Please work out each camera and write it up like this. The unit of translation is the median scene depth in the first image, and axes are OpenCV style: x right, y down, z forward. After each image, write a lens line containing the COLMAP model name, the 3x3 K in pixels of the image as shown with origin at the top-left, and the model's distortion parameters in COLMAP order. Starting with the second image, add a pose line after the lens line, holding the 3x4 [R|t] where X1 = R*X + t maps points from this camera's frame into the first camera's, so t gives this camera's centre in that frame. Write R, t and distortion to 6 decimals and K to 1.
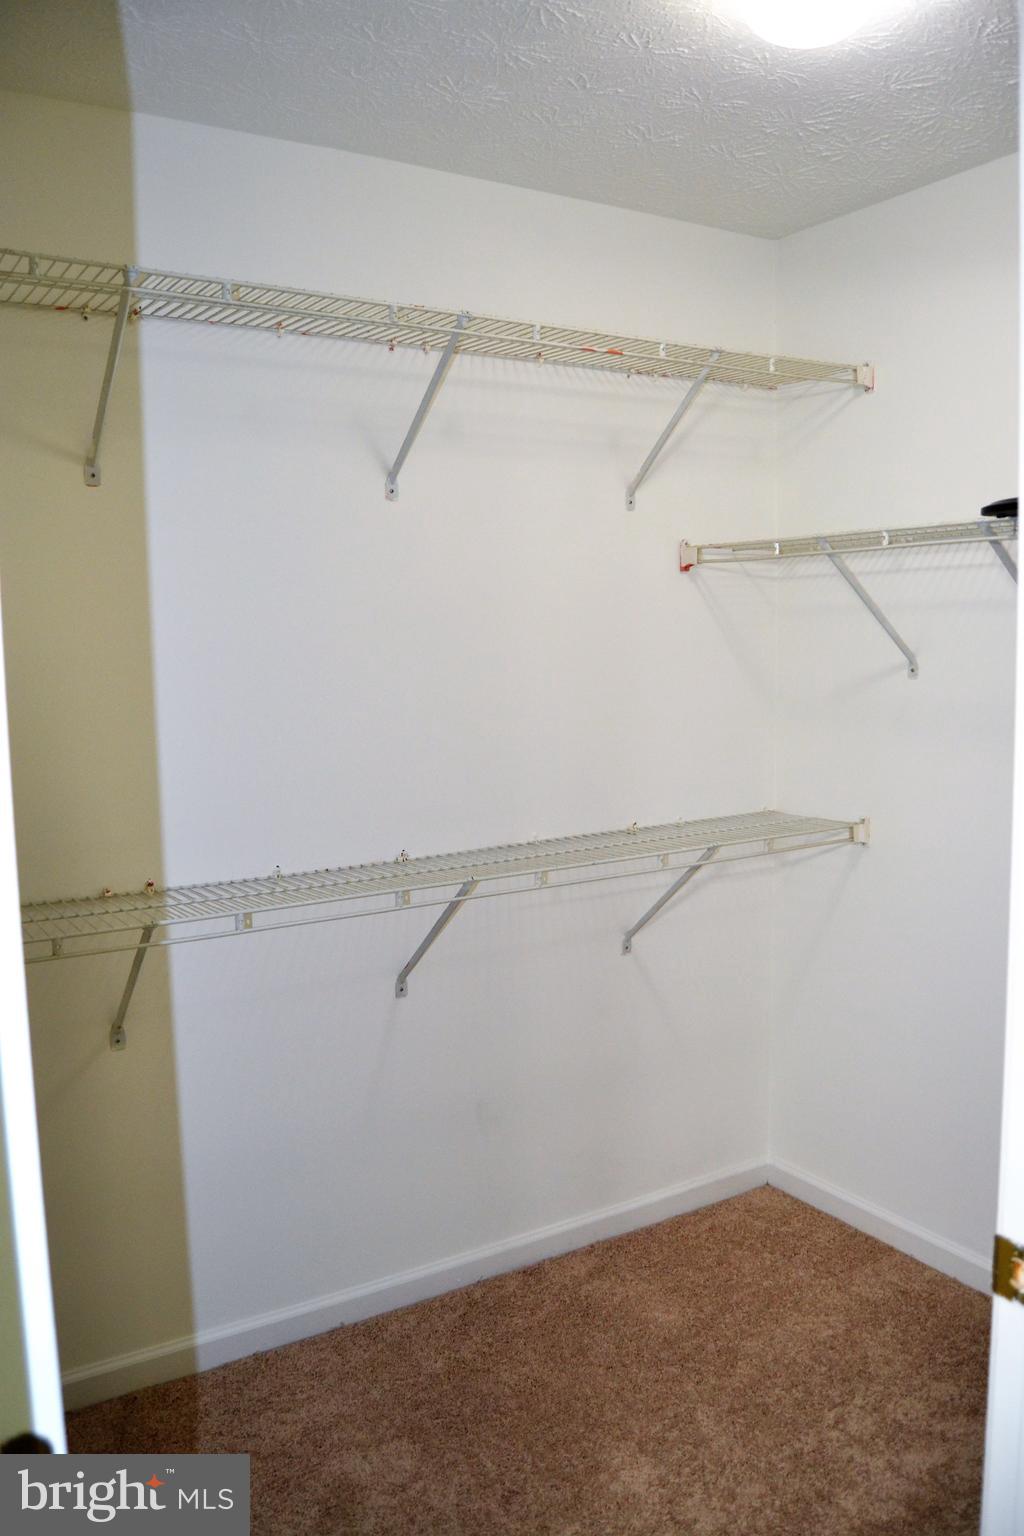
lens RADIAL K [[1234.7, 0, 512.0], [0, 1234.7, 768.0], [0, 0, 1]] dist [-0.062413, 0.007221]
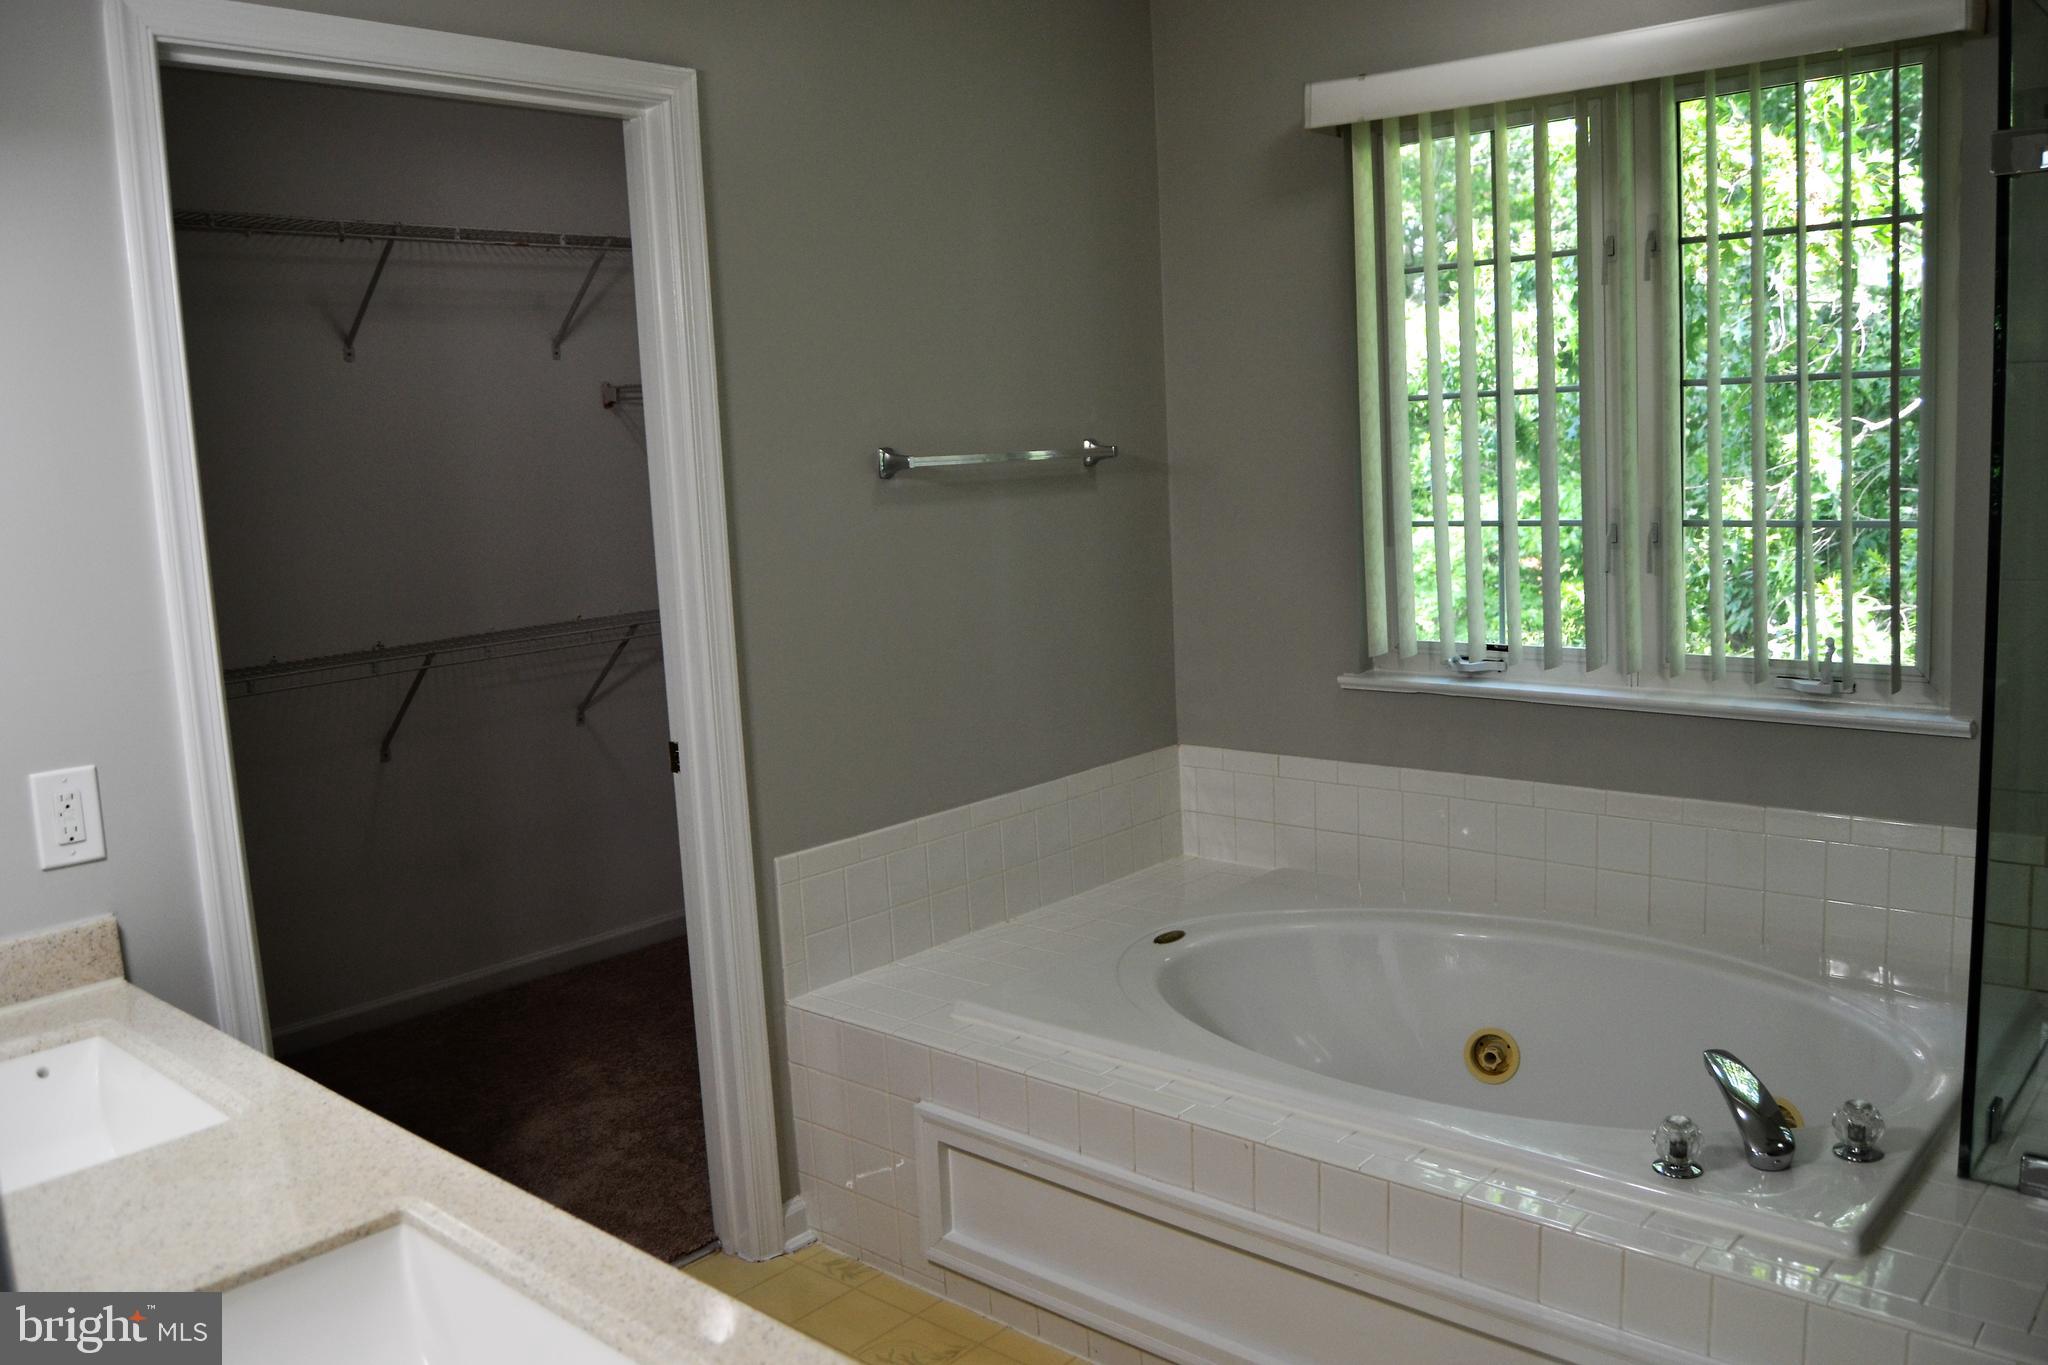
lens RADIAL K [[1646.2, 0, 1024.0], [0, 1646.2, 682.5], [0, 0, 1]] dist [-0.062413, 0.007221]
pose [[0.961016, -0.066972, 0.268258, 0.091904], [0.058278, 0.997489, 0.040252, 0.078074], [-0.270280, -0.023049, 0.962506, -0.750615]]
